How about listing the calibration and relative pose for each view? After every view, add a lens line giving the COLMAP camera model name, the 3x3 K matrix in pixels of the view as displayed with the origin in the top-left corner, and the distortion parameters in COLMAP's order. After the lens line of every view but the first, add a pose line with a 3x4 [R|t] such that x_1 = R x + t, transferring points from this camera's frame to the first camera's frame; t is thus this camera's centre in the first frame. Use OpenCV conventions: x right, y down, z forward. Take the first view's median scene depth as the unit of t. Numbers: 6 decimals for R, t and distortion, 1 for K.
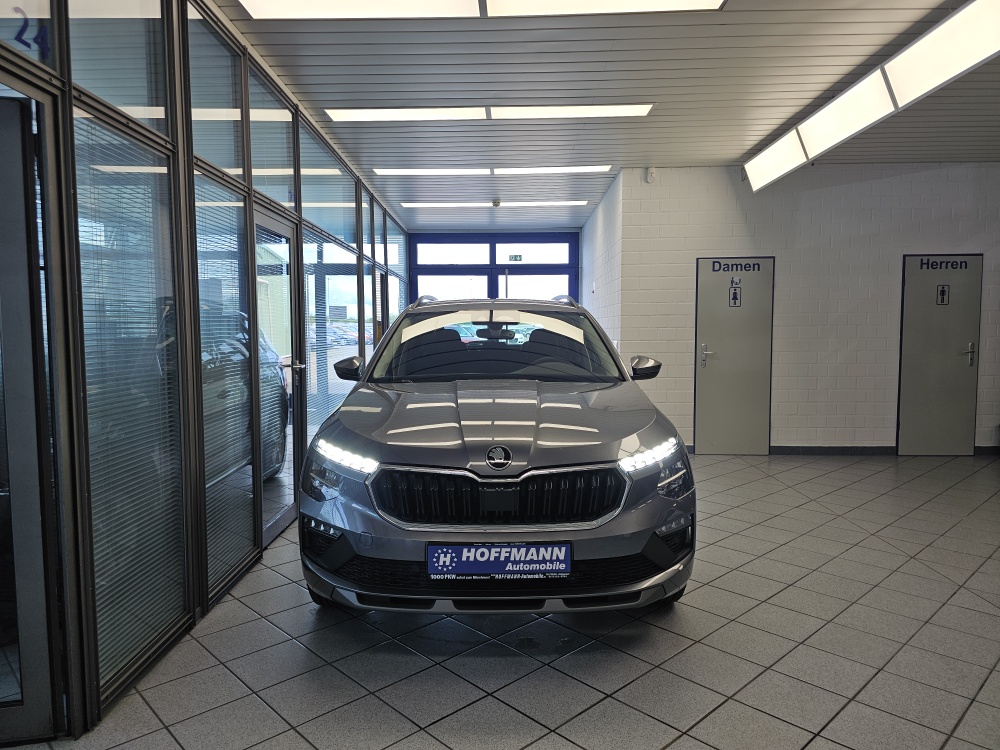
lens RADIAL K [[677.7, 0, 500.0], [0, 677.7, 375.0], [0, 0, 1]] dist [0.074019, -0.091123]
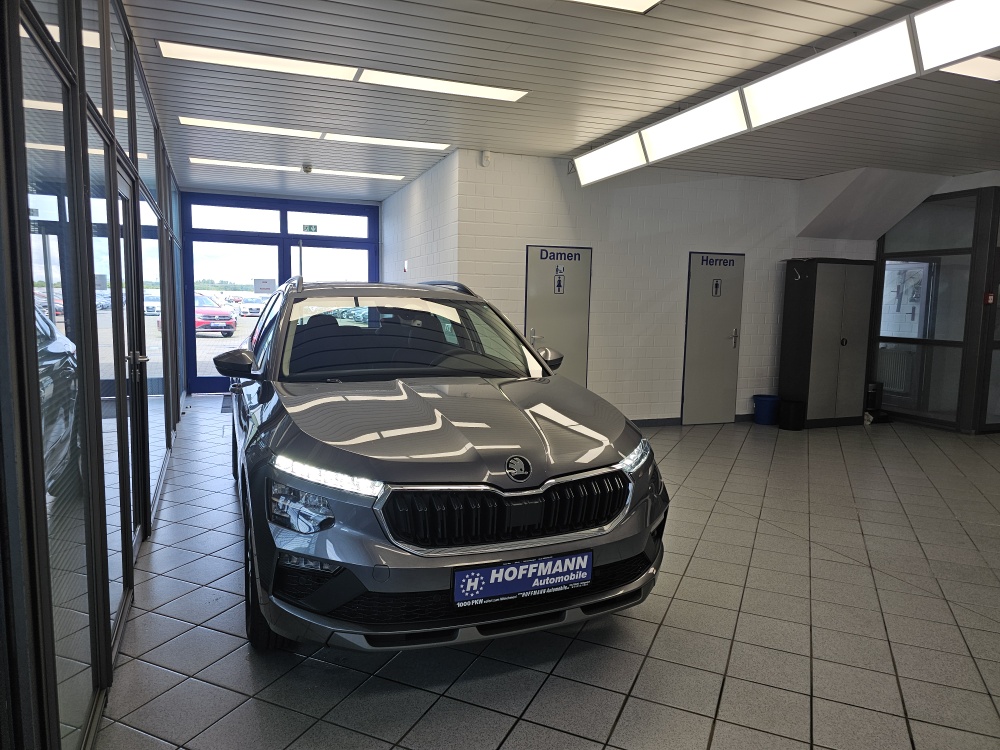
lens RADIAL K [[677.7, 0, 500.0], [0, 677.7, 375.0], [0, 0, 1]] dist [0.074019, -0.091123]
pose [[0.925513, -0.019076, 0.378236, -0.352383], [0.003400, 0.999109, 0.042070, -0.043904], [-0.378701, -0.037651, 0.924753, 0.136748]]
